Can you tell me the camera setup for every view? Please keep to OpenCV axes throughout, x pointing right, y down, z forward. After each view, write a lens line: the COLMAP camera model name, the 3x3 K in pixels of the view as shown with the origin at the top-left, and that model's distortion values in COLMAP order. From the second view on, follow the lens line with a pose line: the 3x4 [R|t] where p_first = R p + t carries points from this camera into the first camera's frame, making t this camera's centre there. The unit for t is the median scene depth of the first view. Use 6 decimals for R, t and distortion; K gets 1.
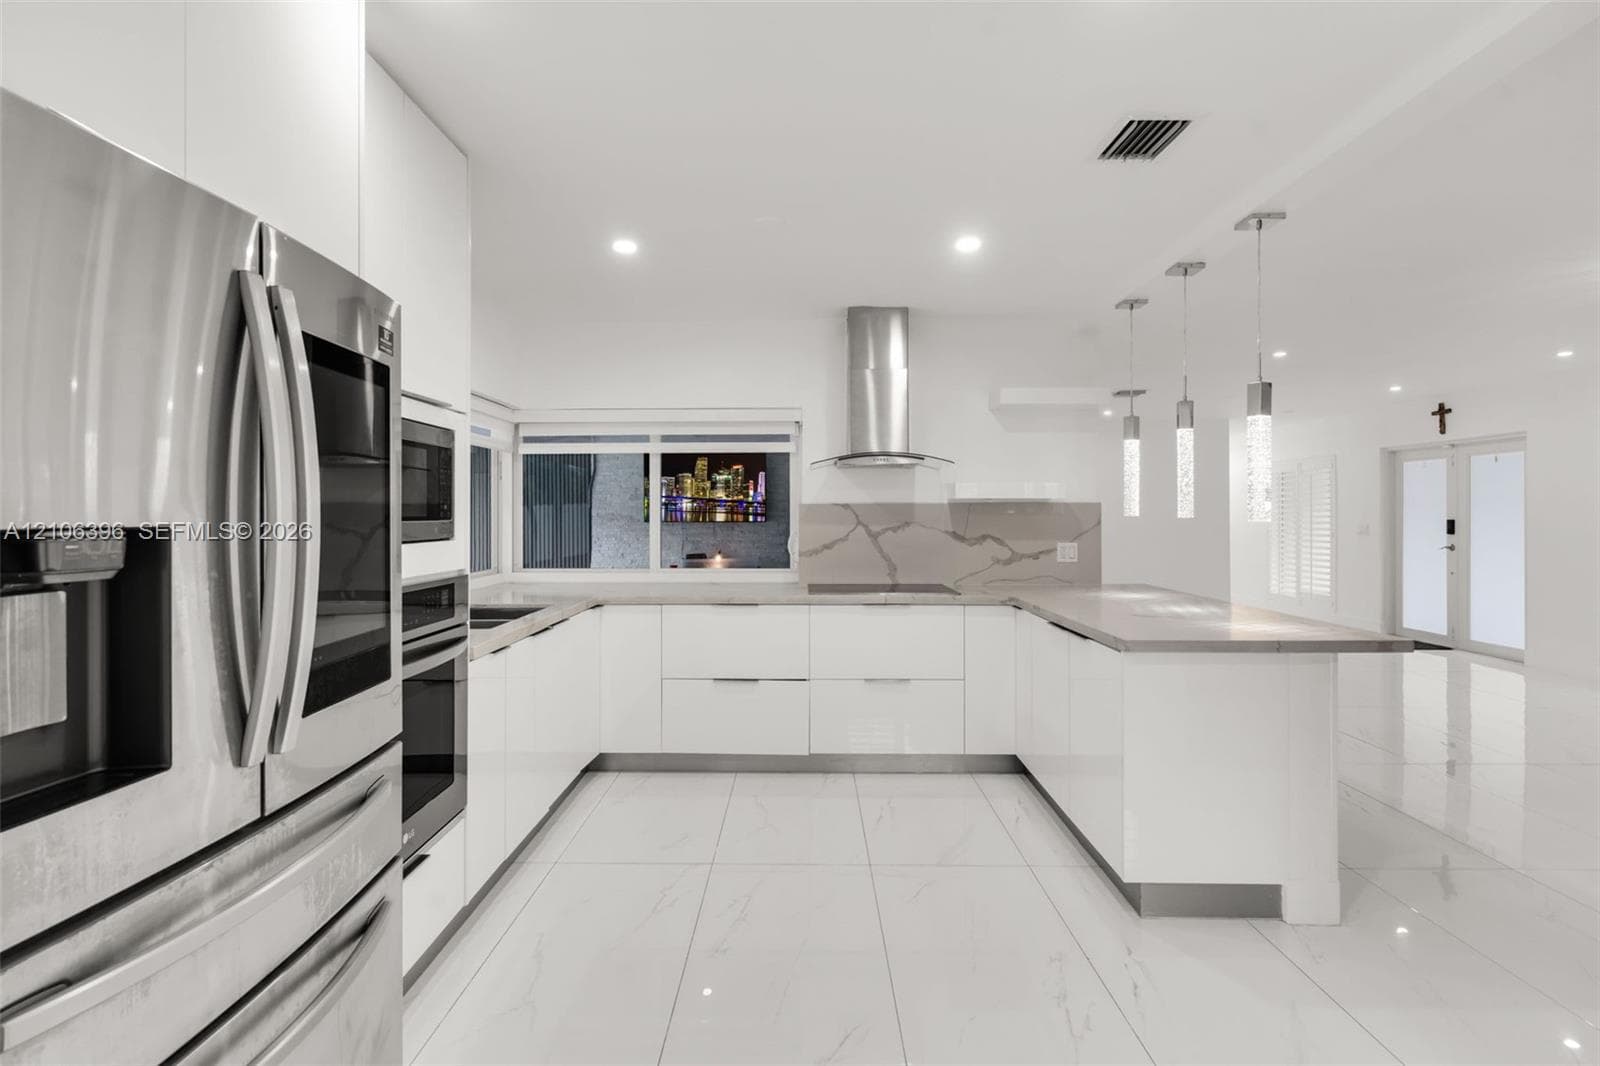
lens RADIAL K [[769.2, 0, 789.6], [0, 769.2, 520.1], [0, 0, 1]] dist [0.002408, 0.000250]
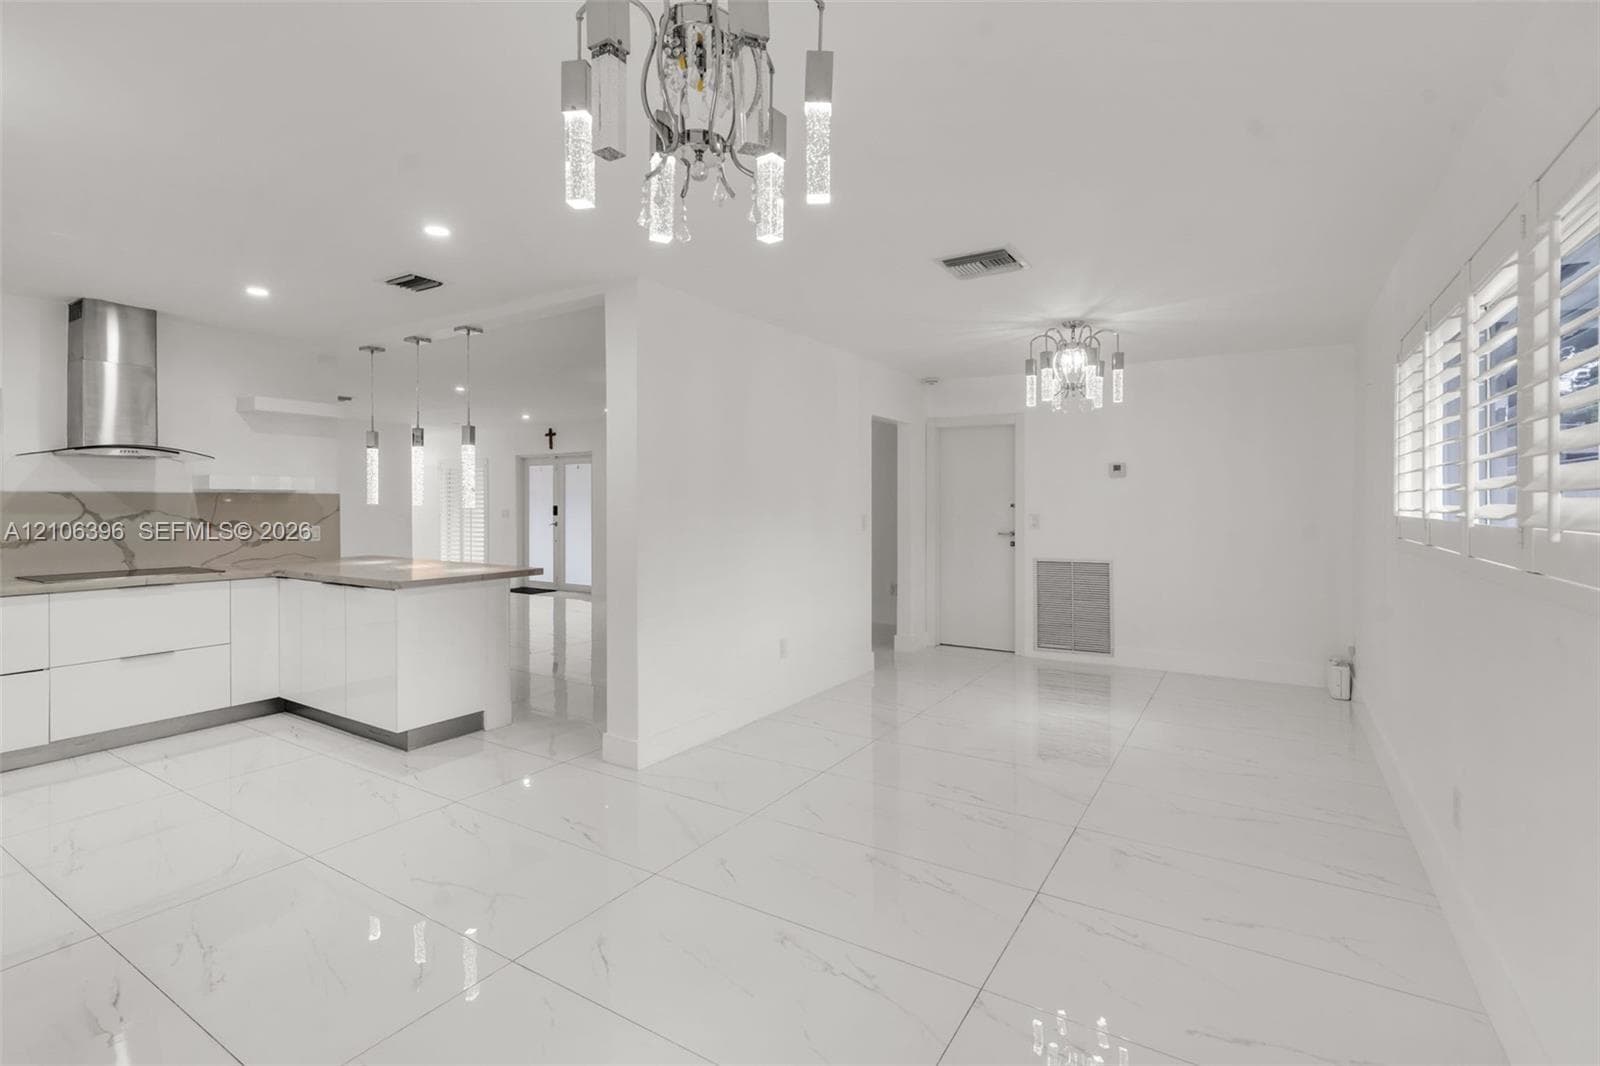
lens RADIAL K [[738.9, 0, 801.7], [0, 738.9, 495.8], [0, 0, 1]] dist [0.001427, 0.000271]
pose [[0.511454, 0.007503, 0.859278, -0.259831], [0.004525, 0.999924, -0.011425, -0.001580], [-0.859298, 0.009732, 0.511382, -0.290337]]
